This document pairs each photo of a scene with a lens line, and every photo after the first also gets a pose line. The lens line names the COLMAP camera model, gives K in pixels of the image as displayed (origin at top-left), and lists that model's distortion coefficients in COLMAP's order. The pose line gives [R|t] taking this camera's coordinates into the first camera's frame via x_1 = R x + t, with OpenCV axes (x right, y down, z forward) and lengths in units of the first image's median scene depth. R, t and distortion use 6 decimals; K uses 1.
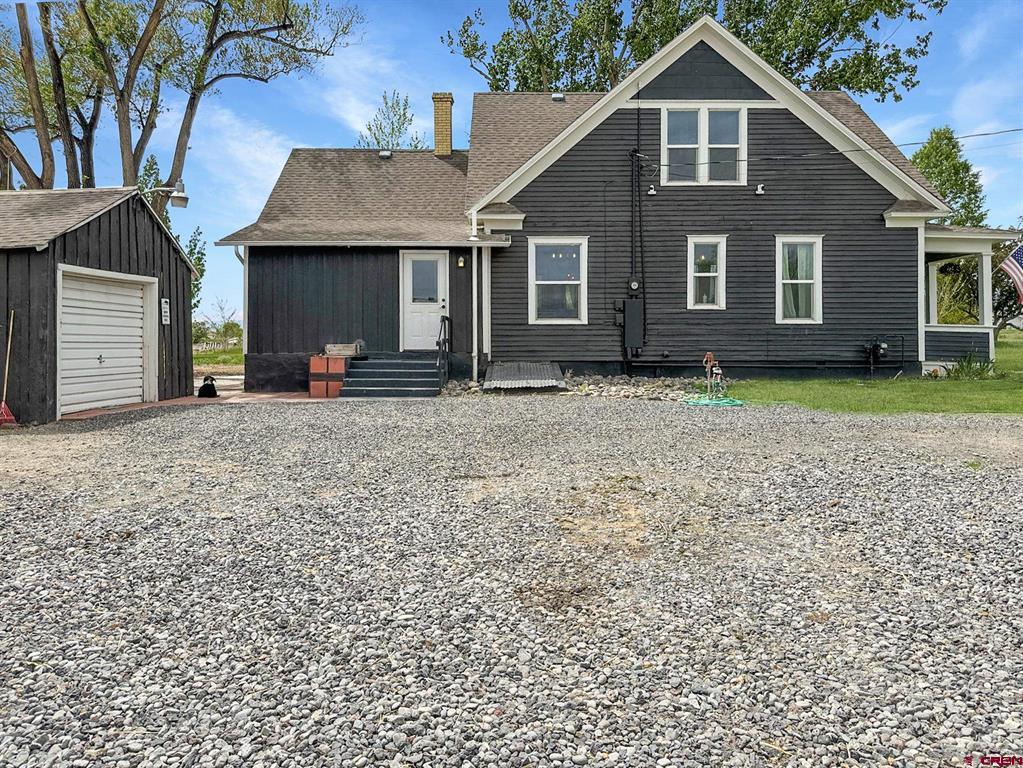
lens RADIAL K [[724.0, 0, 513.9], [0, 724.0, 342.2], [0, 0, 1]] dist [0.045331, -0.003700]
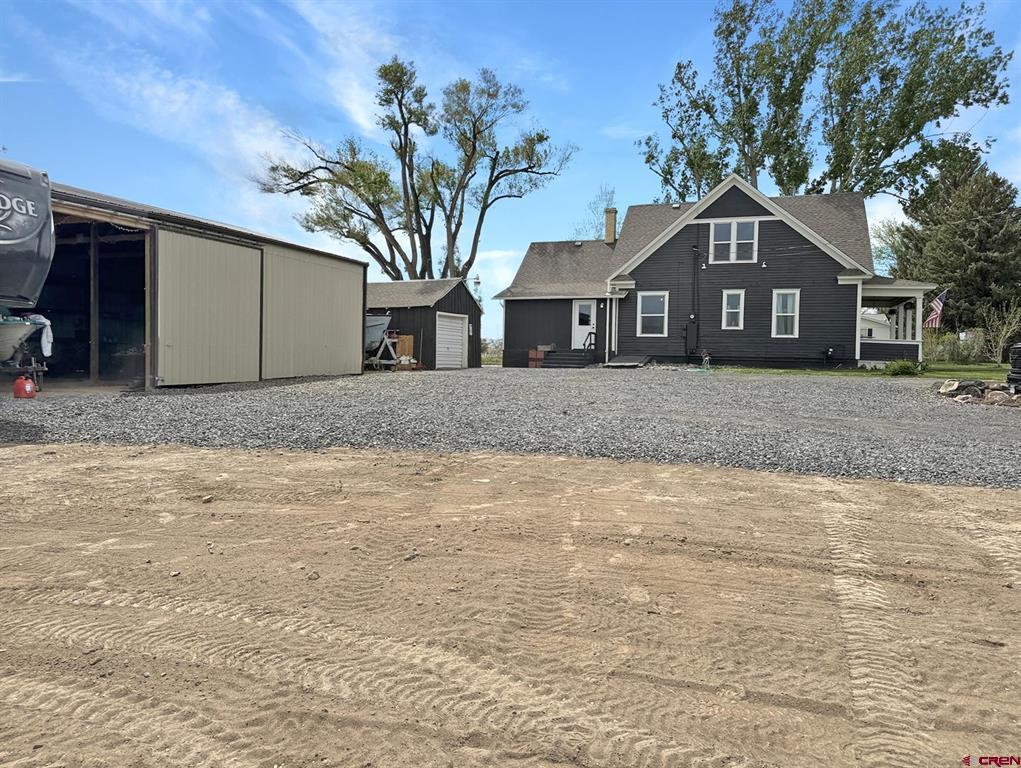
lens RADIAL K [[722.6, 0, 512.9], [0, 722.6, 342.2], [0, 0, 1]] dist [0.045331, -0.003700]
pose [[0.937059, 0.010216, -0.349020, 0.386141], [-0.019654, 0.999530, -0.023512, 0.042558], [0.348616, 0.028892, 0.936820, -0.940618]]
